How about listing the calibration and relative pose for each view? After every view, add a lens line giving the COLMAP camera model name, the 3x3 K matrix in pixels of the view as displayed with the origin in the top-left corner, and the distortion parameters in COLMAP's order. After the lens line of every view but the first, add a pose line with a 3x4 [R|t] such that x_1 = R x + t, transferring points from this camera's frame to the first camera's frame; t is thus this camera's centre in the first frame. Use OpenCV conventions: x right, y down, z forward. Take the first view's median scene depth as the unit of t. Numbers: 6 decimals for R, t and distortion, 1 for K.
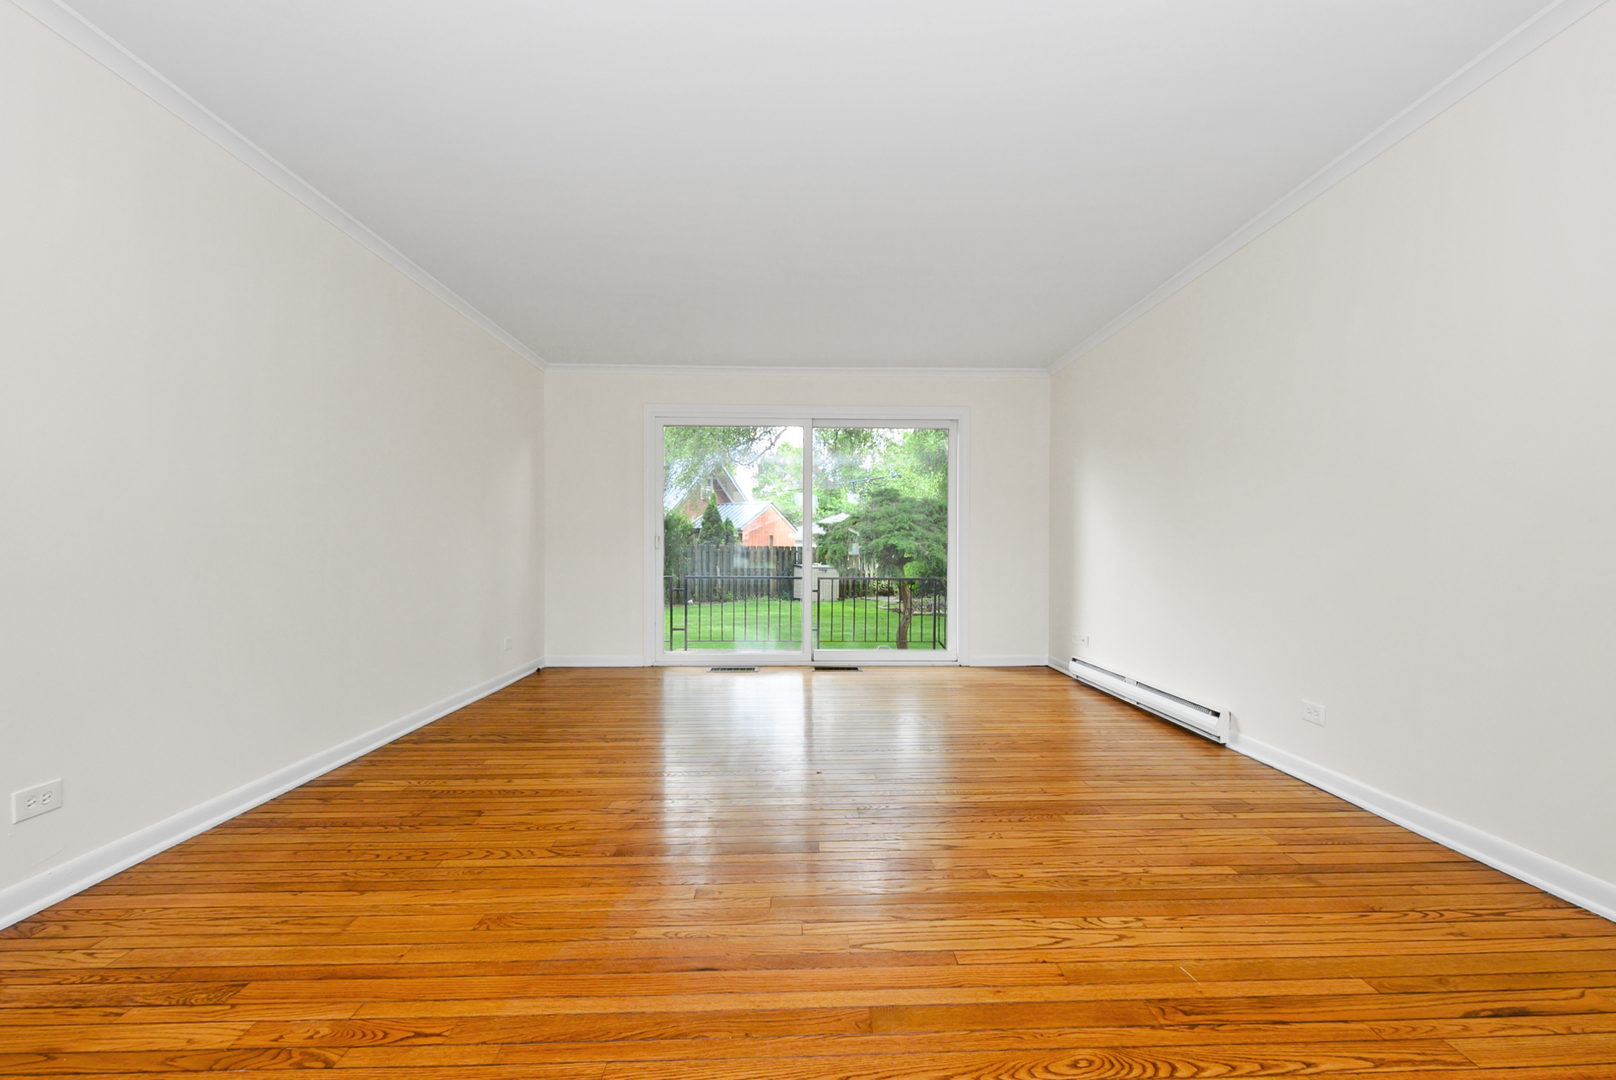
lens RADIAL K [[716.0, 0, 812.9], [0, 716.0, 553.1], [0, 0, 1]] dist [0.003567, -0.000299]
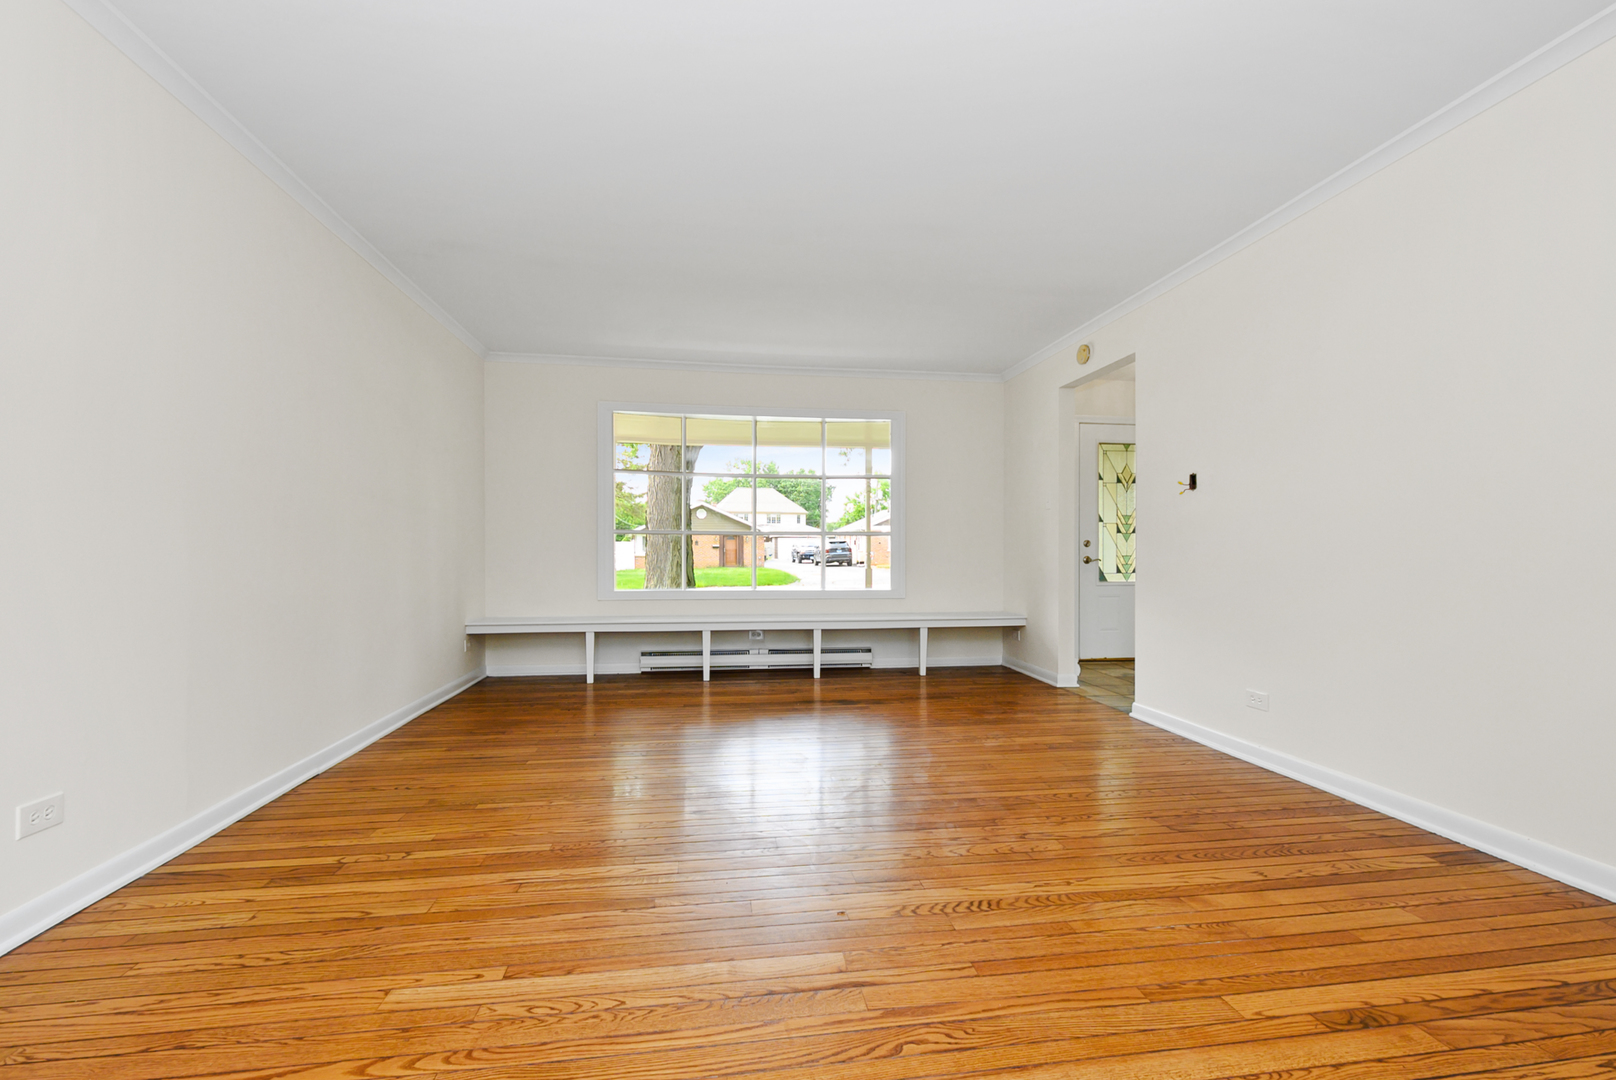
lens RADIAL K [[716.0, 0, 812.9], [0, 716.0, 553.1], [0, 0, 1]] dist [0.003567, -0.000299]
pose [[-0.992756, -0.002005, -0.120131, 0.119422], [-0.002850, 0.999972, 0.006863, -0.008673], [0.120113, 0.007156, -0.992734, 1.788281]]
